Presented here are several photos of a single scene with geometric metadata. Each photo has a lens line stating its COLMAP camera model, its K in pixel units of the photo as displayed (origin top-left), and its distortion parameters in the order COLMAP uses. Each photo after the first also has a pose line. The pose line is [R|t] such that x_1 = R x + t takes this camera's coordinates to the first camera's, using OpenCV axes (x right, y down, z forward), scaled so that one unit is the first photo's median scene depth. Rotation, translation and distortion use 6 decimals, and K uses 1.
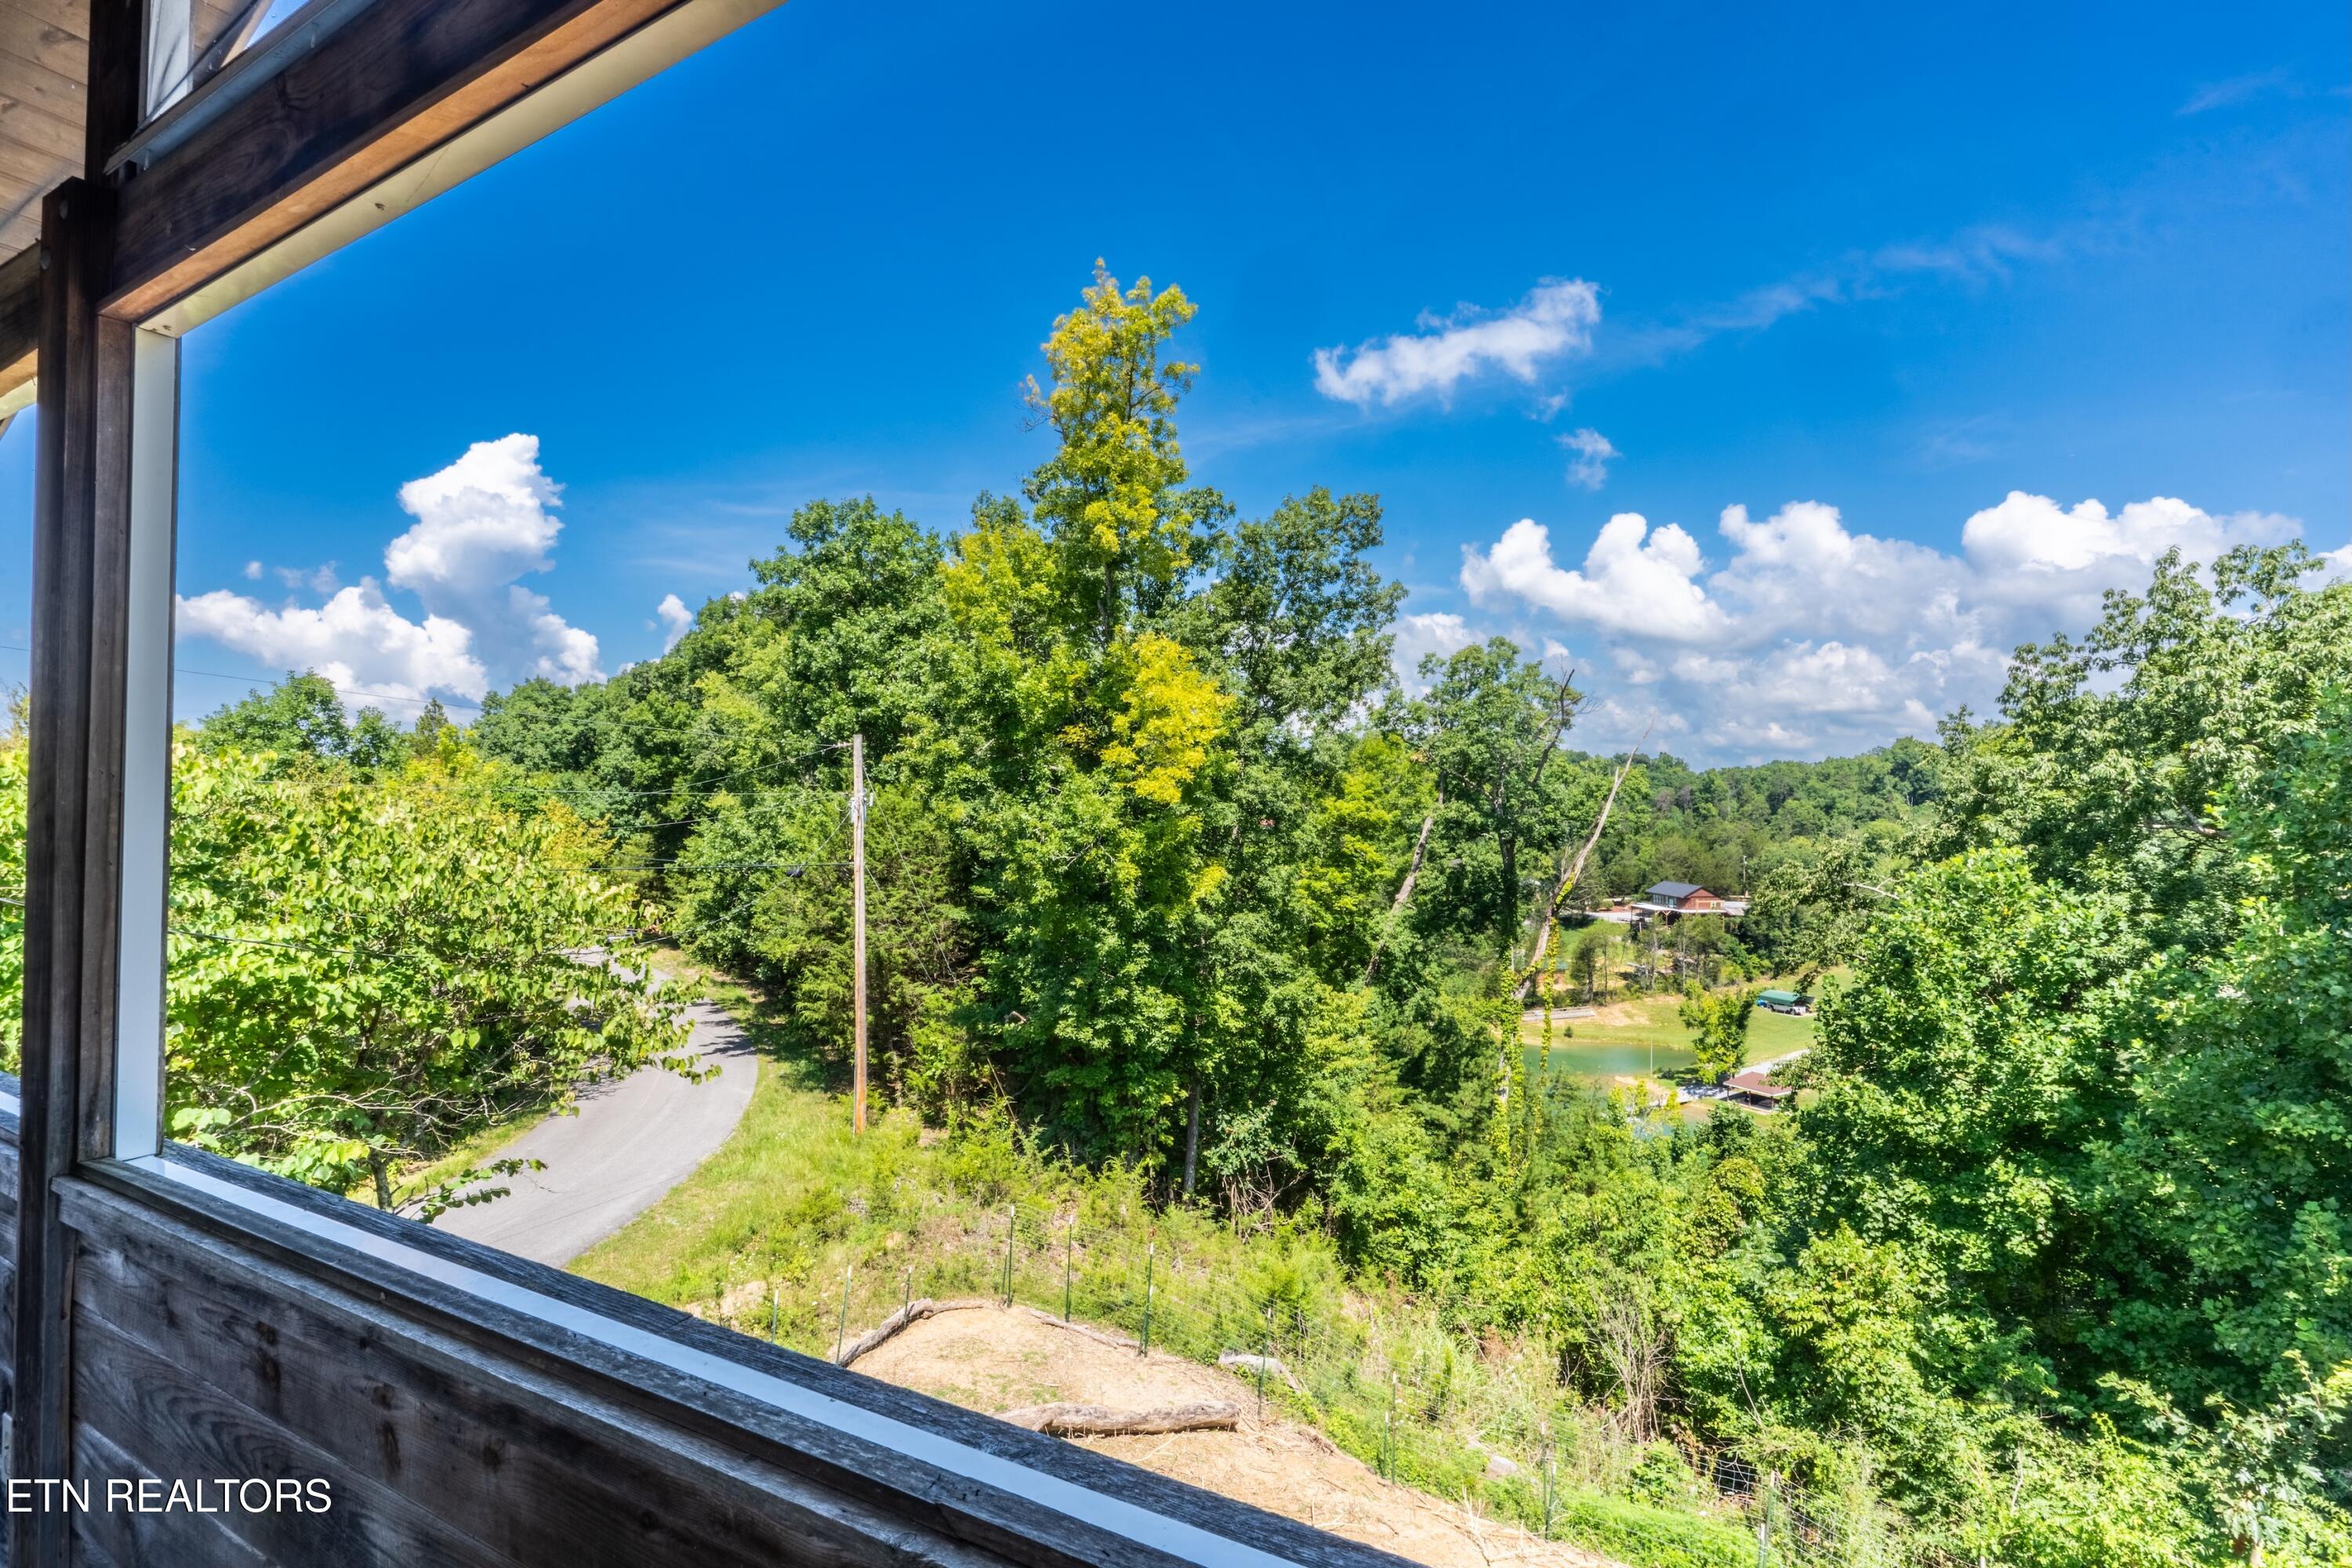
lens RADIAL K [[1126.4, 0, 1178.1], [0, 1126.4, 793.0], [0, 0, 1]] dist [0.001471, -0.000587]
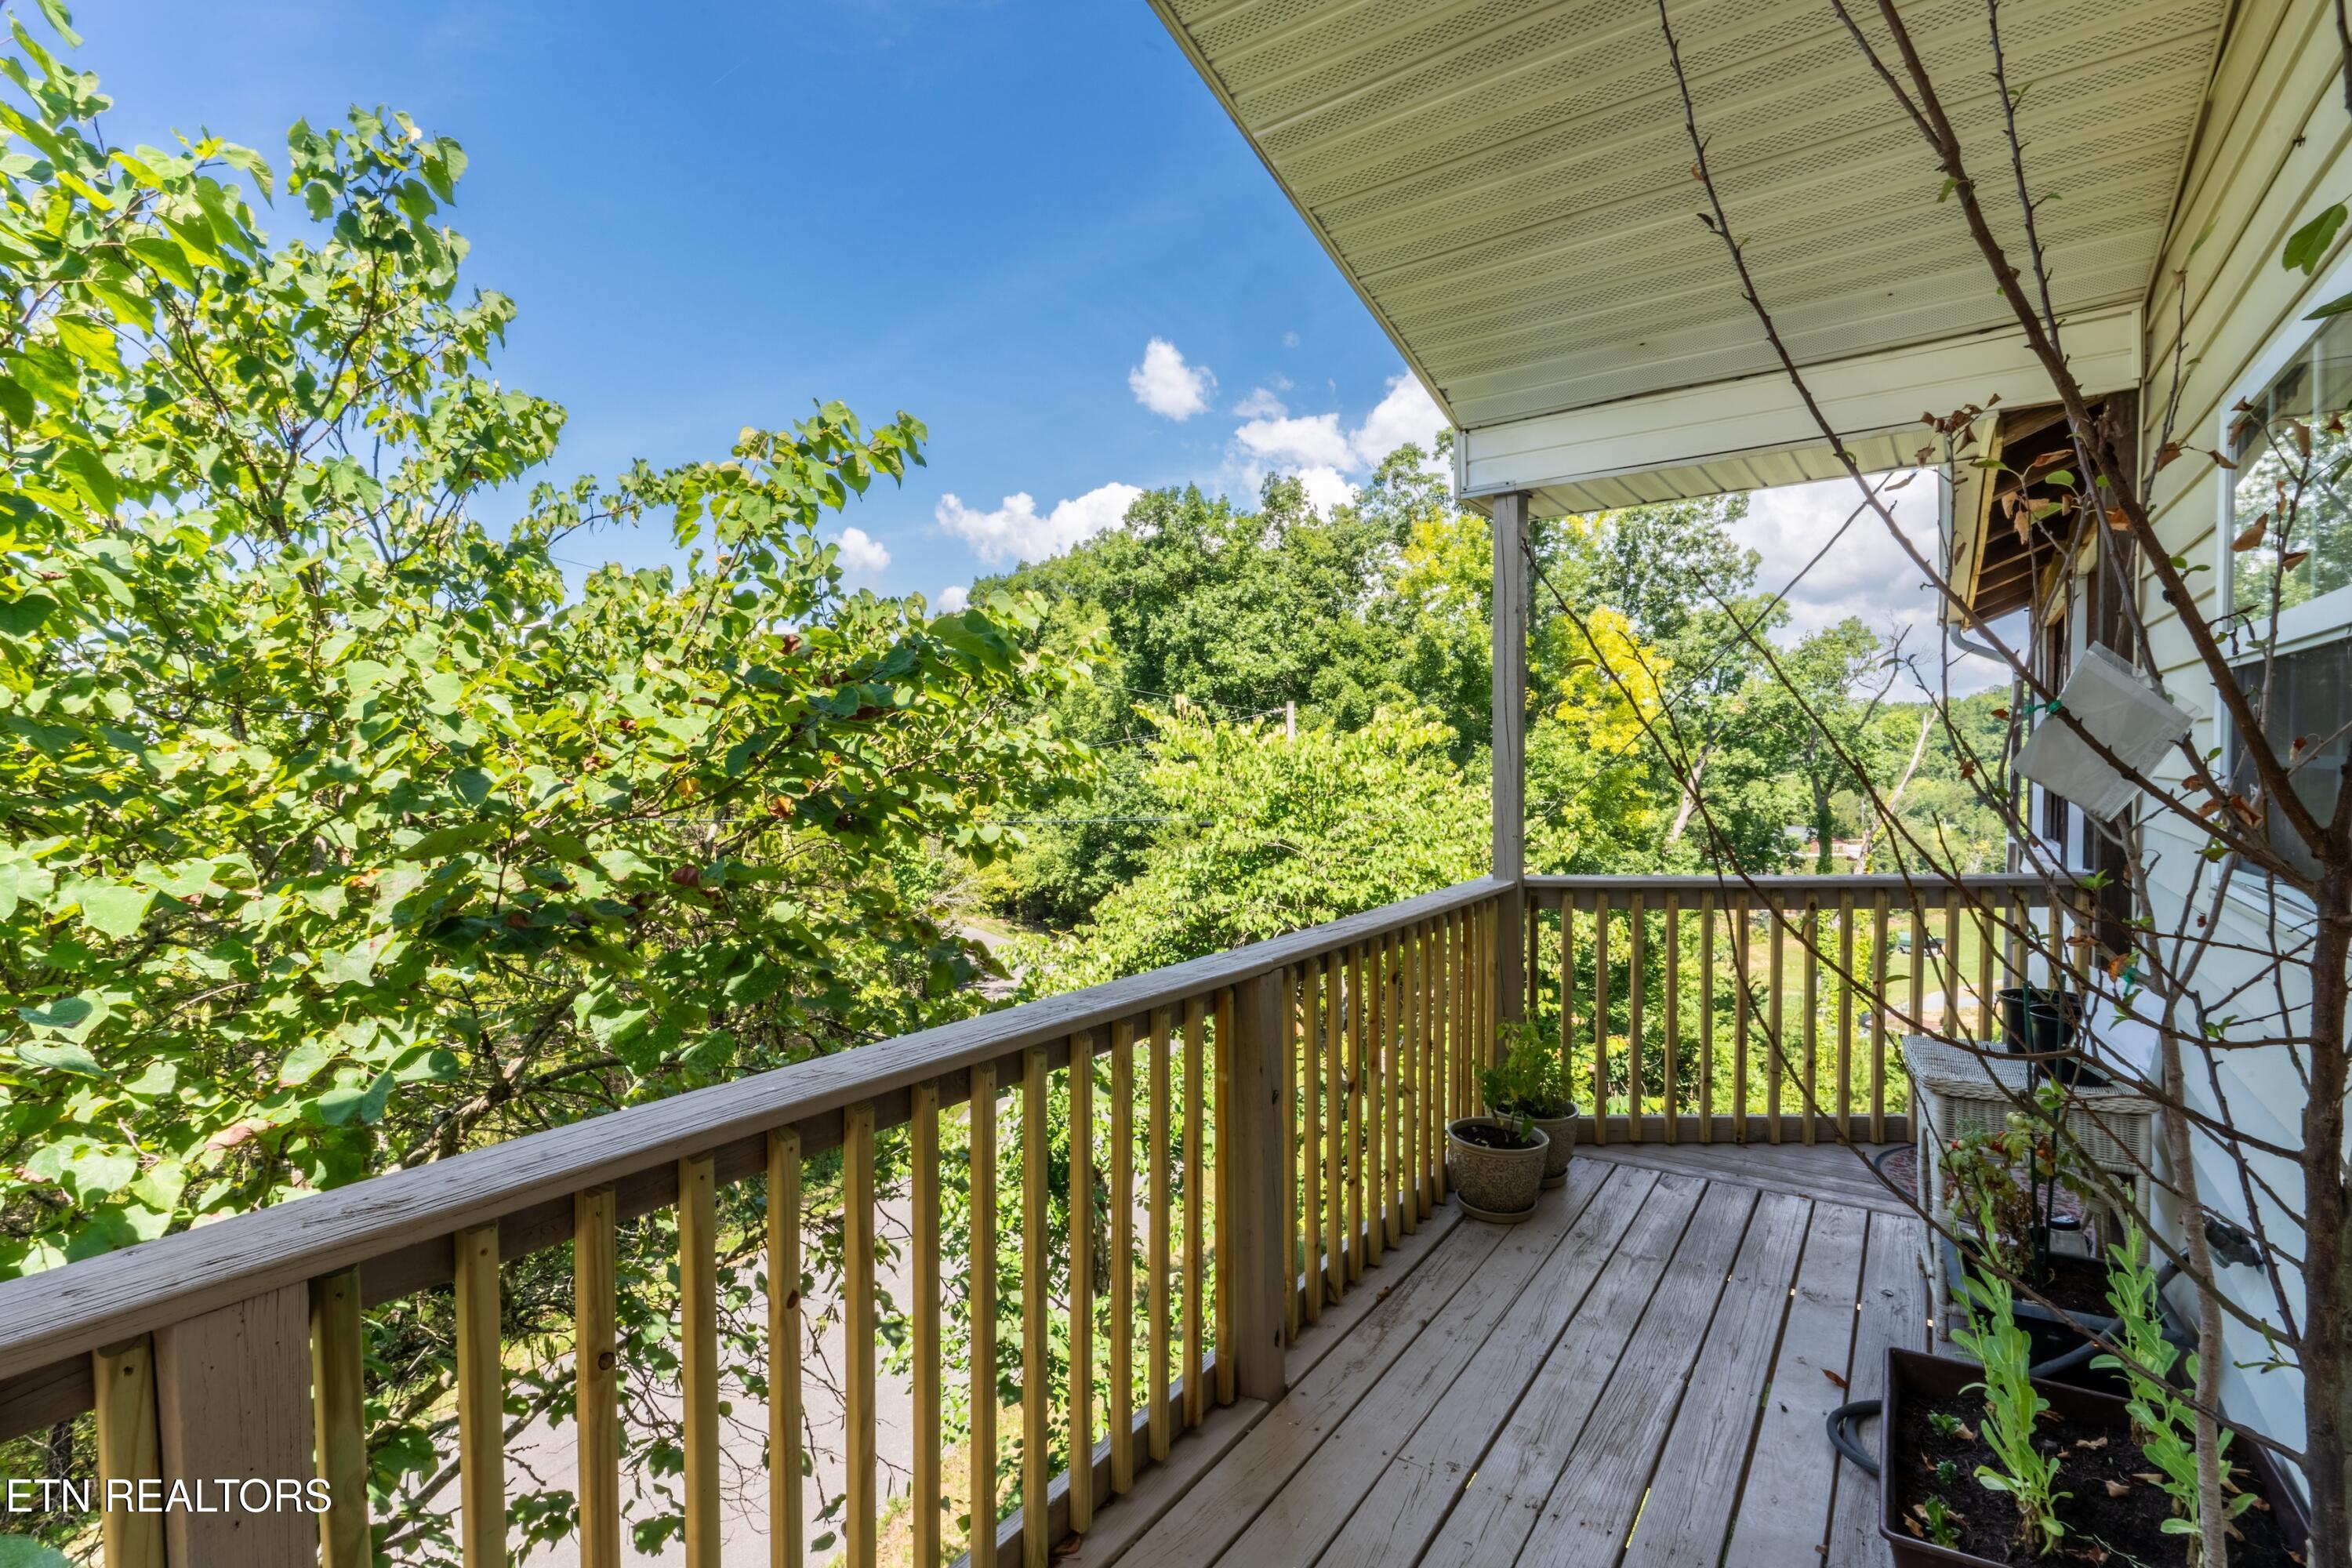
lens RADIAL K [[1126.4, 0, 1166.8], [0, 1126.4, 784.8], [0, 0, 1]] dist [0.001471, -0.000587]
pose [[0.997937, -0.020789, -0.060735, -0.324191], [0.022602, 0.999315, 0.029317, -0.003121], [0.060084, -0.030630, 0.997723, -0.144302]]
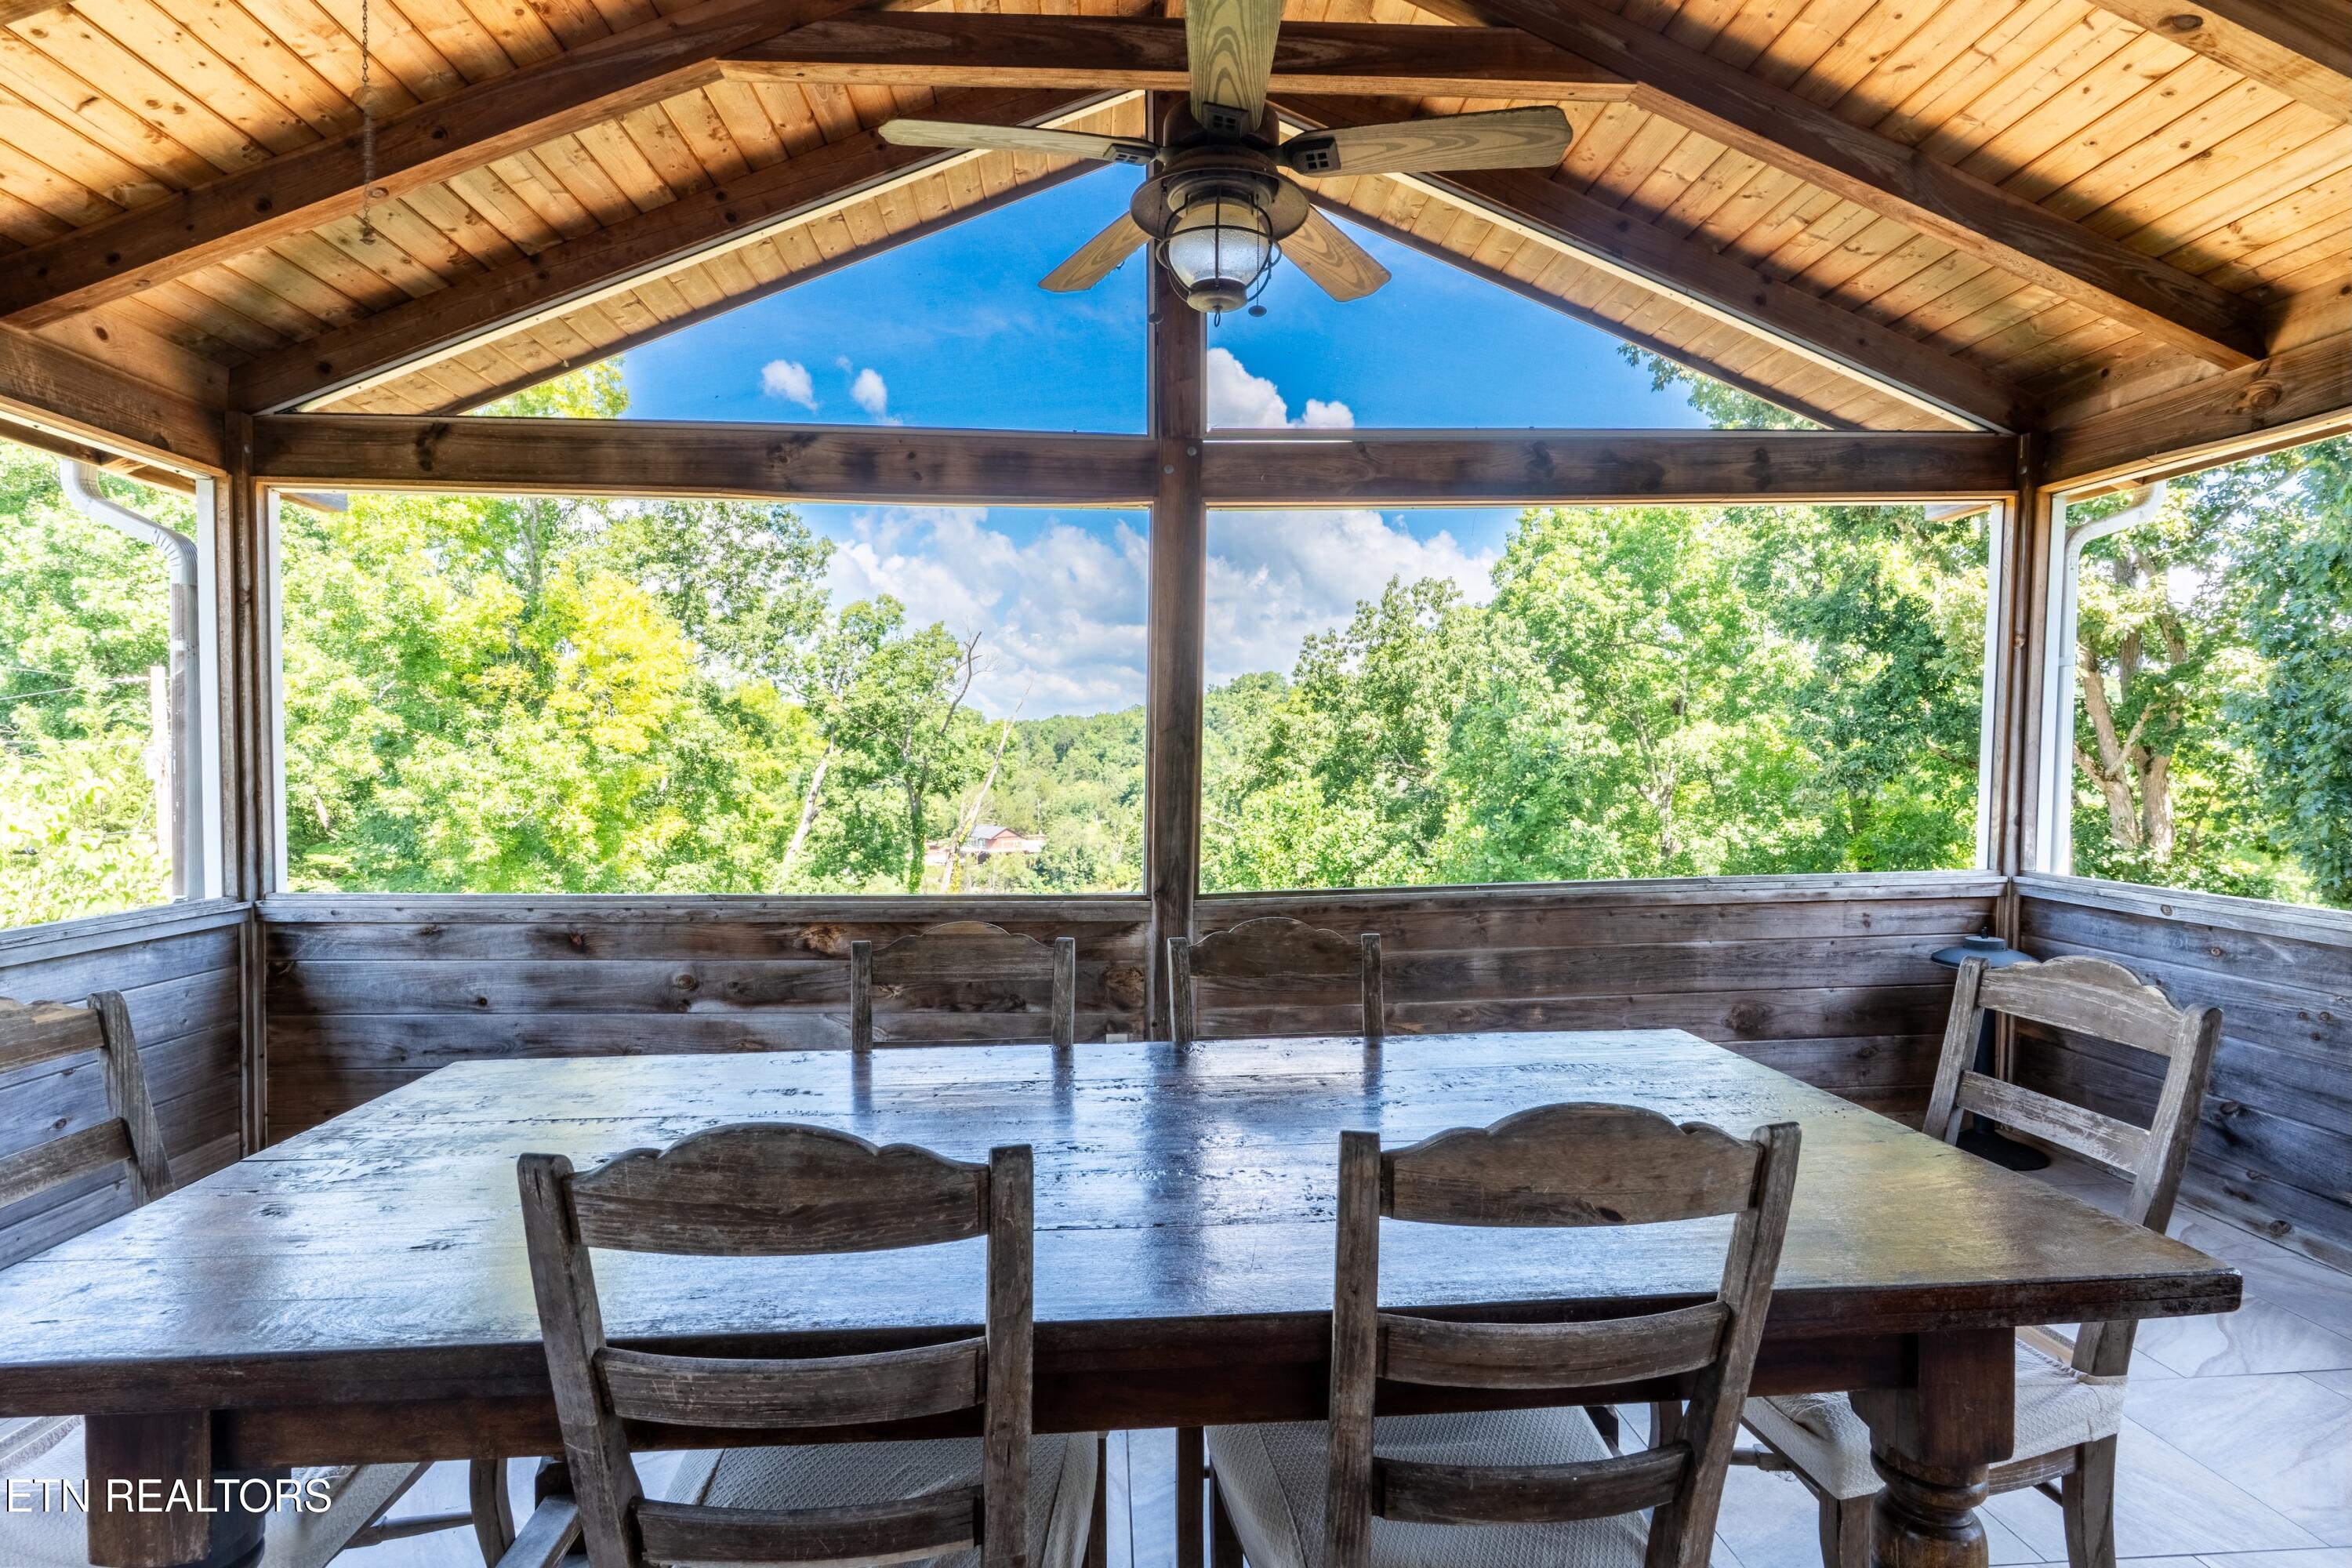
lens RADIAL K [[1126.4, 0, 1168.1], [0, 1126.4, 796.1], [0, 0, 1]] dist [0.001471, -0.000587]
pose [[0.829373, -0.026421, 0.558071, -0.133625], [0.000608, 0.998923, 0.046389, 0.002116], [-0.558696, -0.038134, 0.828496, -0.046128]]
